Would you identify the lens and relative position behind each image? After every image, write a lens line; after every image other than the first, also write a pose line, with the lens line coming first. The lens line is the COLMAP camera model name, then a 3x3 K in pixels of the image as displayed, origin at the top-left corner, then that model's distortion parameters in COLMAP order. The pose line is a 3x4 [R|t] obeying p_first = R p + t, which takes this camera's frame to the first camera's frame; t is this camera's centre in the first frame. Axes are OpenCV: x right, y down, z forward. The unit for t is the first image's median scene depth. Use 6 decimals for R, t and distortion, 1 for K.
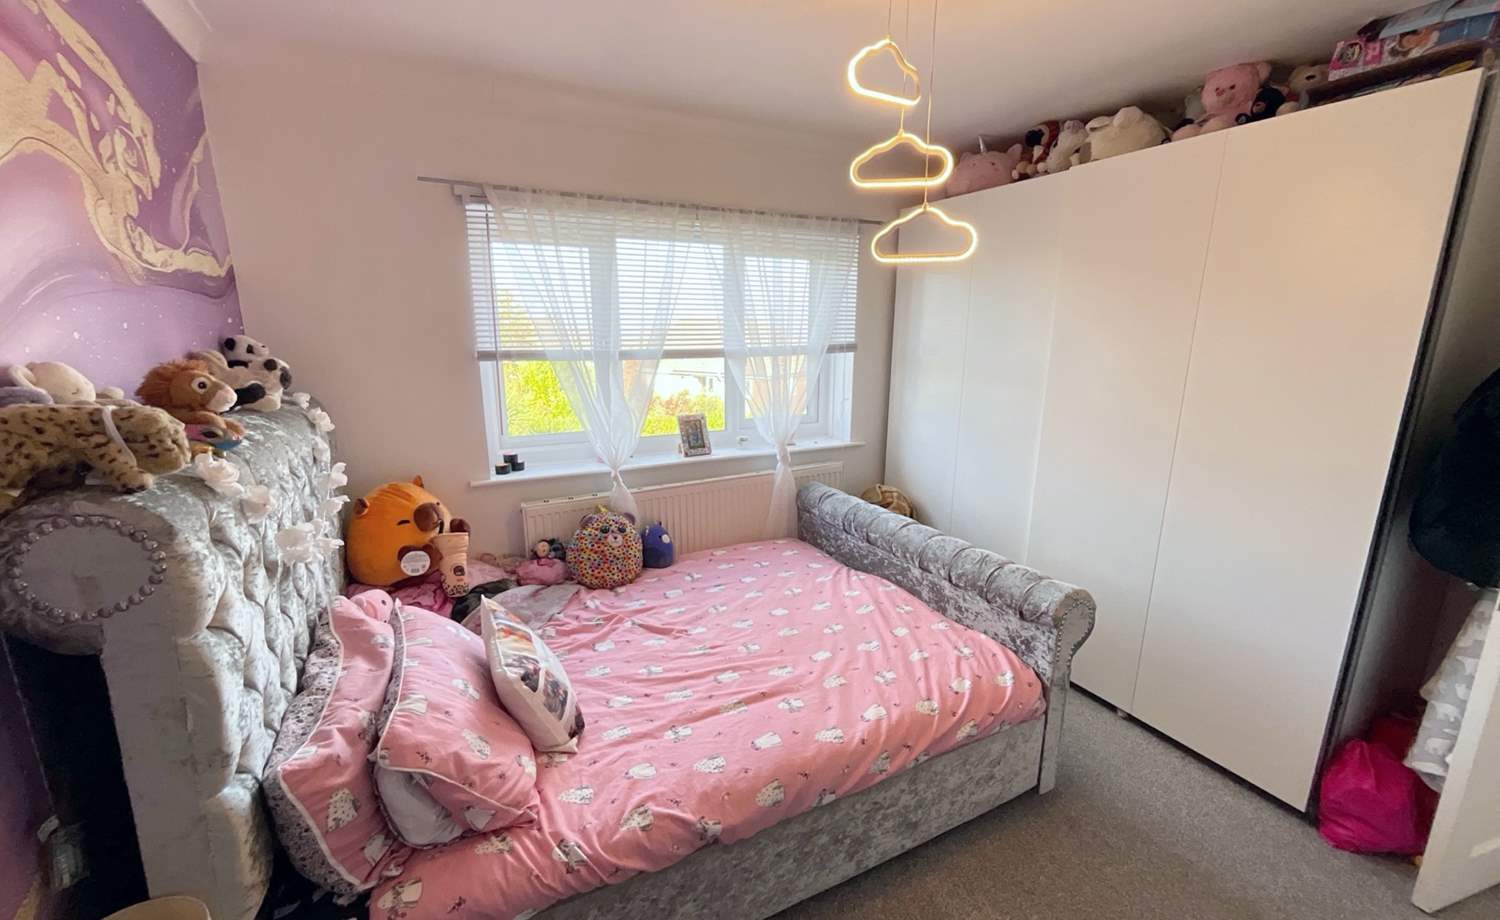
lens RADIAL K [[610.2, 0, 747.9], [0, 610.2, 457.0], [0, 0, 1]] dist [-0.002796, 0.002224]
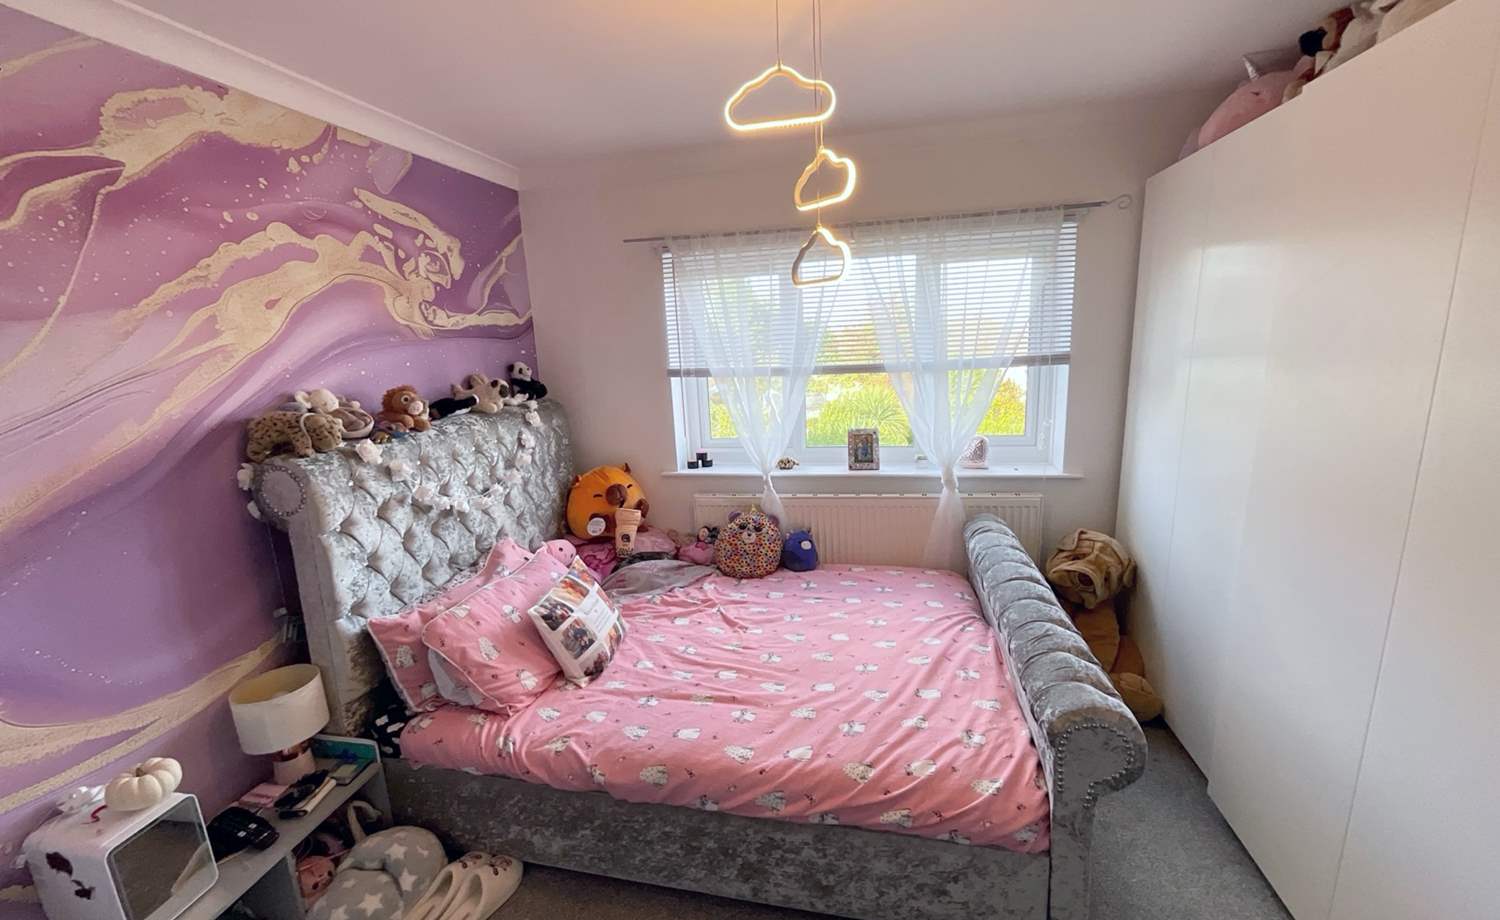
lens RADIAL K [[610.2, 0, 748.7], [0, 610.2, 456.4], [0, 0, 1]] dist [-0.002796, 0.002224]
pose [[0.773862, 0.088731, -0.627108, 0.620984], [-0.088134, 0.995591, 0.032111, -0.062013], [0.627193, 0.030420, 0.778270, 0.163067]]
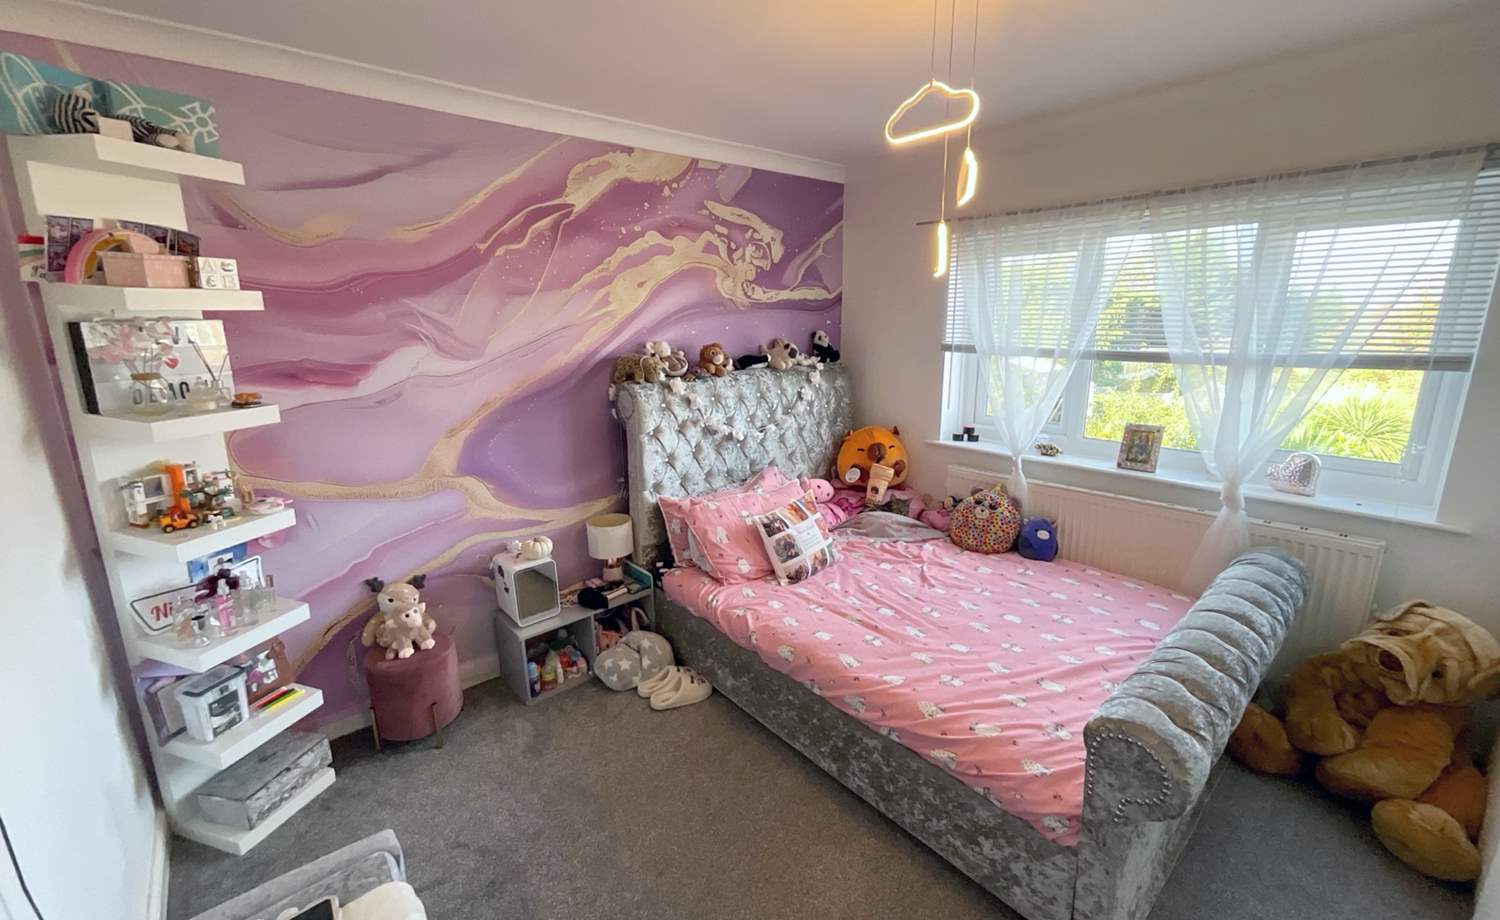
lens RADIAL K [[610.2, 0, 748.7], [0, 610.2, 454.5], [0, 0, 1]] dist [-0.002796, 0.002224]
pose [[0.234647, 0.211317, -0.948834, 0.984770], [-0.192931, 0.966792, 0.167604, -0.101827], [0.952743, 0.143732, 0.267624, 0.340554]]
